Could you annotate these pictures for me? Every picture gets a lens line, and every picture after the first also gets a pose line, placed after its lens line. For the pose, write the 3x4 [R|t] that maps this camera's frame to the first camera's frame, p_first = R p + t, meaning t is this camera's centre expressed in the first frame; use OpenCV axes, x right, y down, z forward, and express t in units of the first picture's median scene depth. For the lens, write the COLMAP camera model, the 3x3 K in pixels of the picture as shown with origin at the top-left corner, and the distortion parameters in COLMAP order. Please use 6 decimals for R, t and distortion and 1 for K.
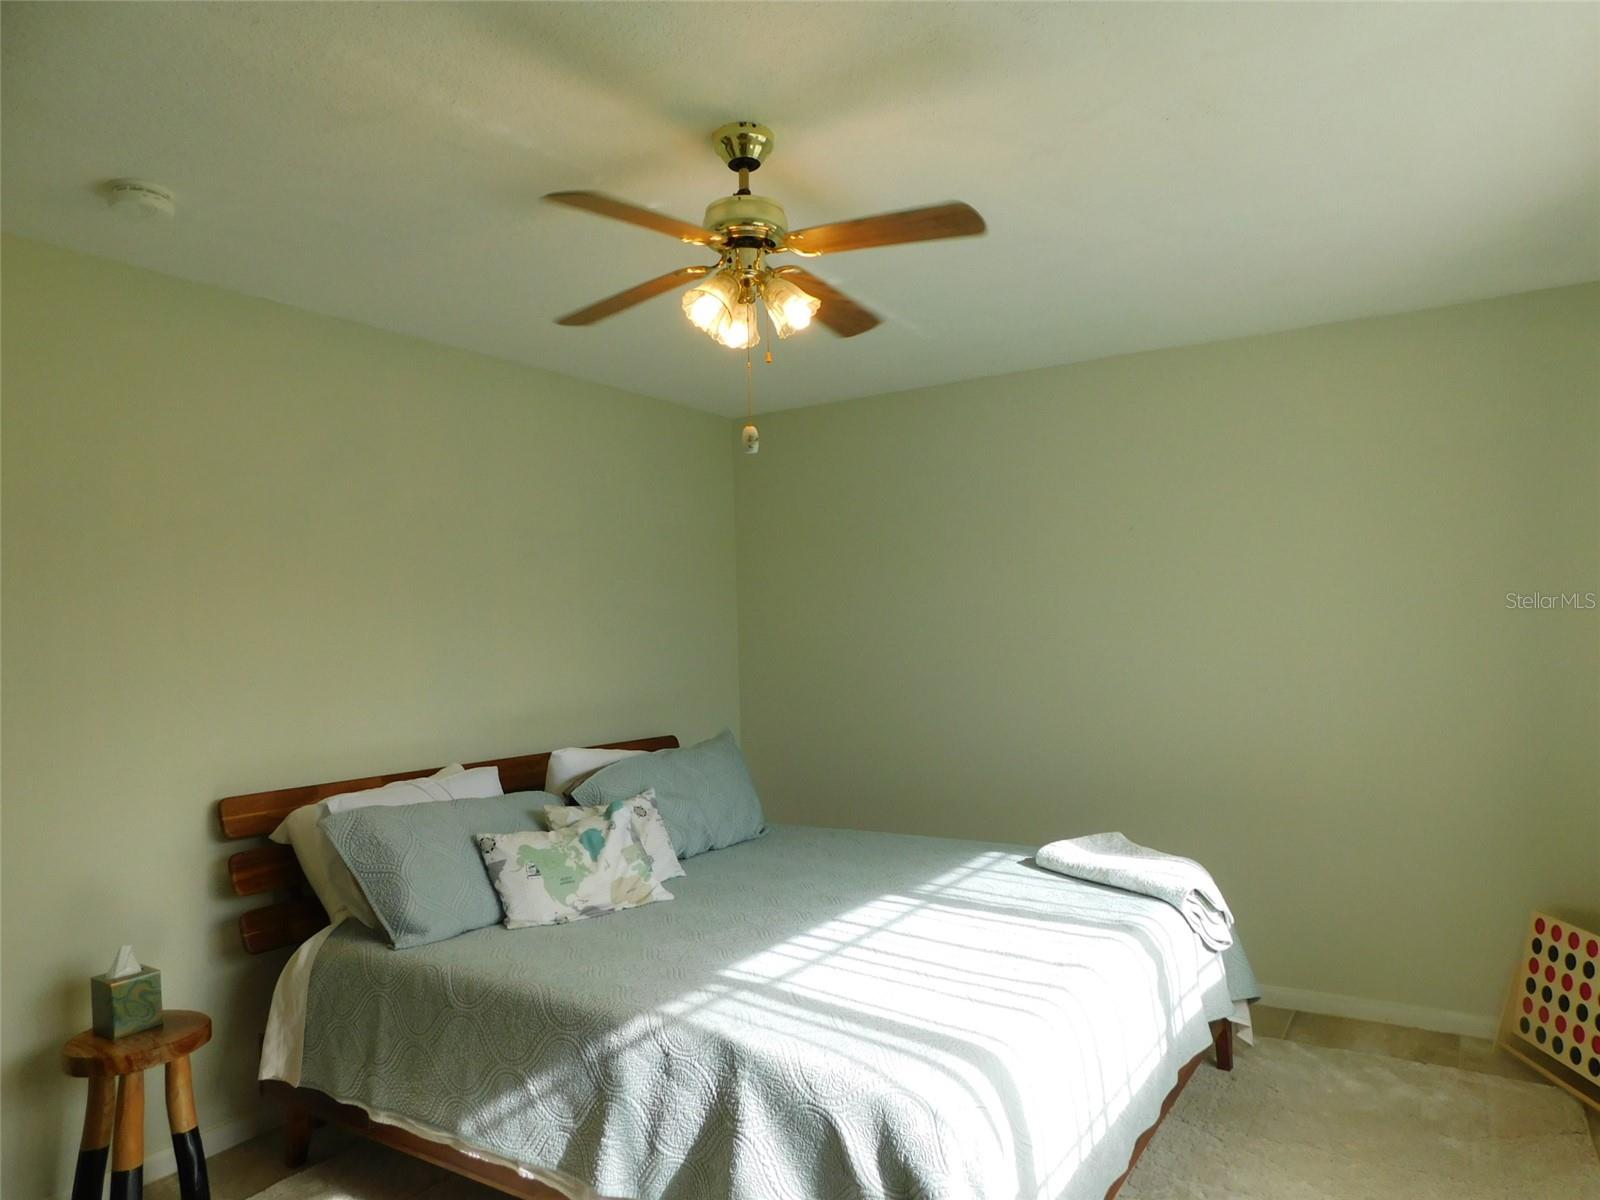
lens RADIAL K [[1069.5, 0, 804.8], [0, 1069.5, 603.9], [0, 0, 1]] dist [-0.065797, 0.058571]
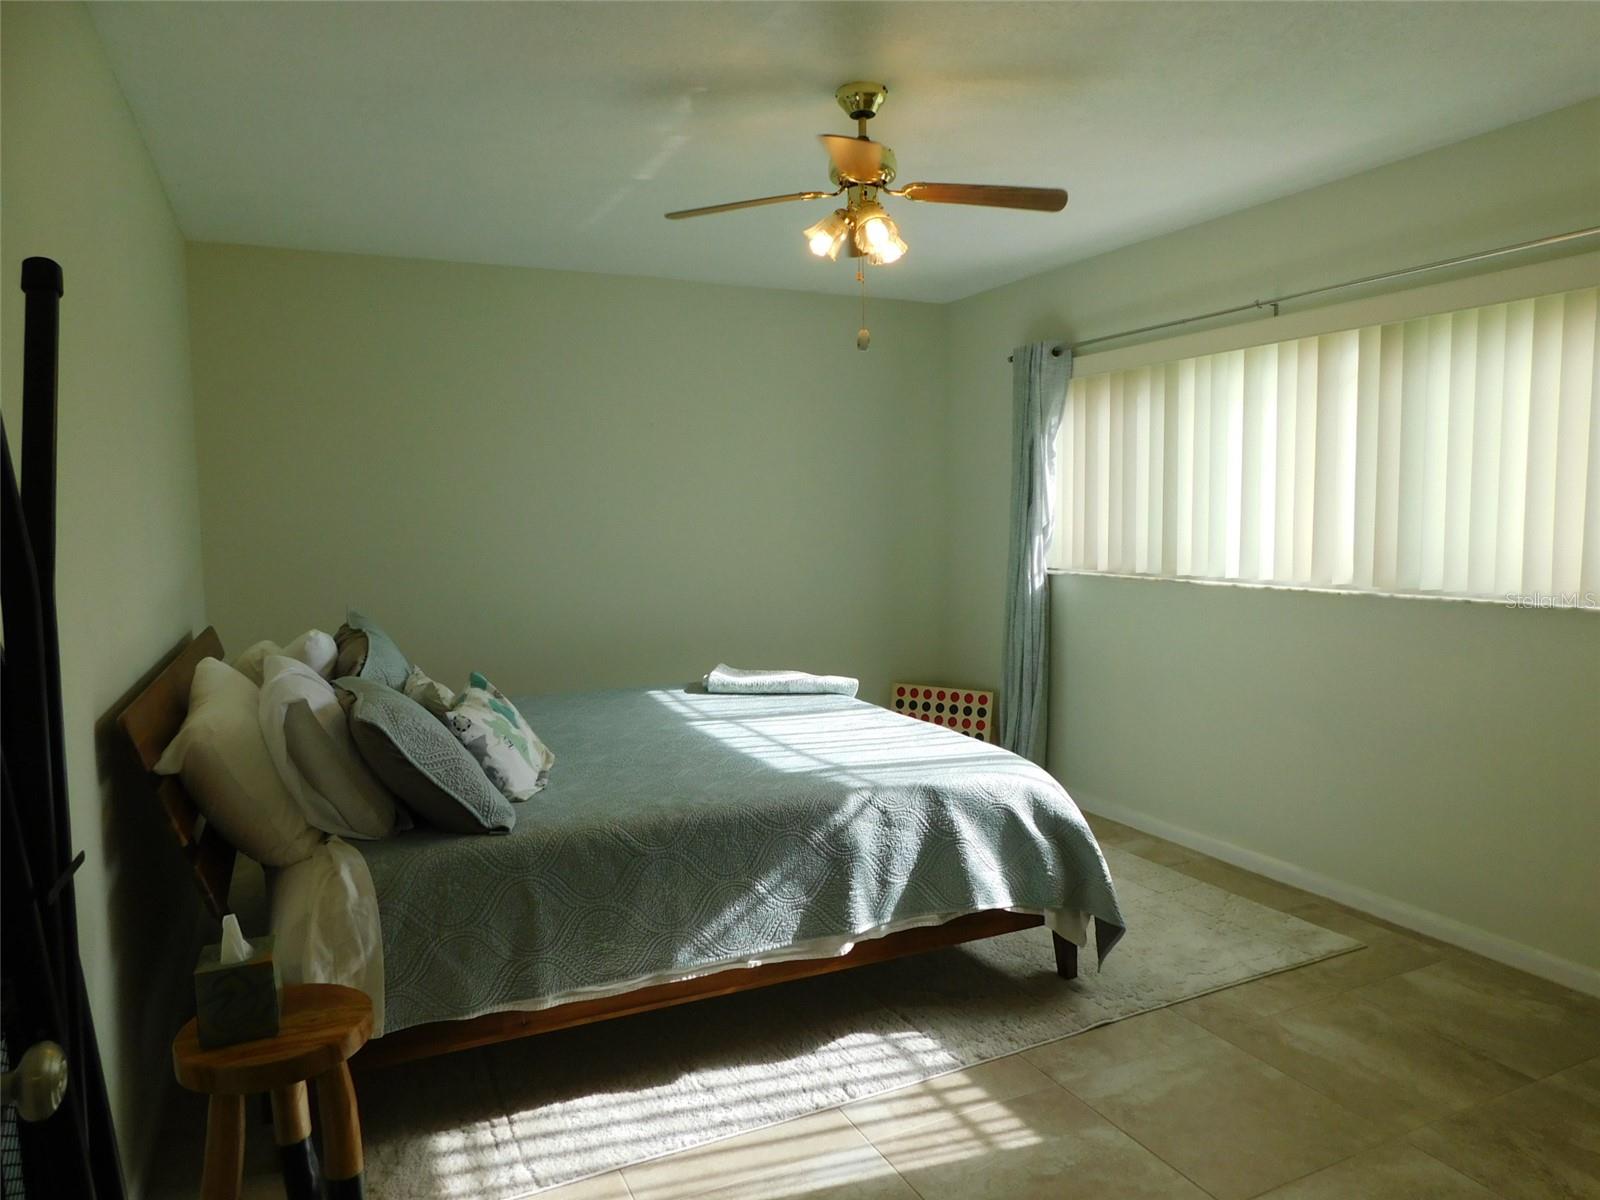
lens RADIAL K [[1069.5, 0, 804.8], [0, 1069.5, 603.9], [0, 0, 1]] dist [-0.065797, 0.058571]
pose [[0.517282, -0.047842, 0.854477, -1.208802], [-0.030570, 0.996766, 0.074315, 0.067997], [-0.855269, -0.064563, 0.514147, 0.392429]]
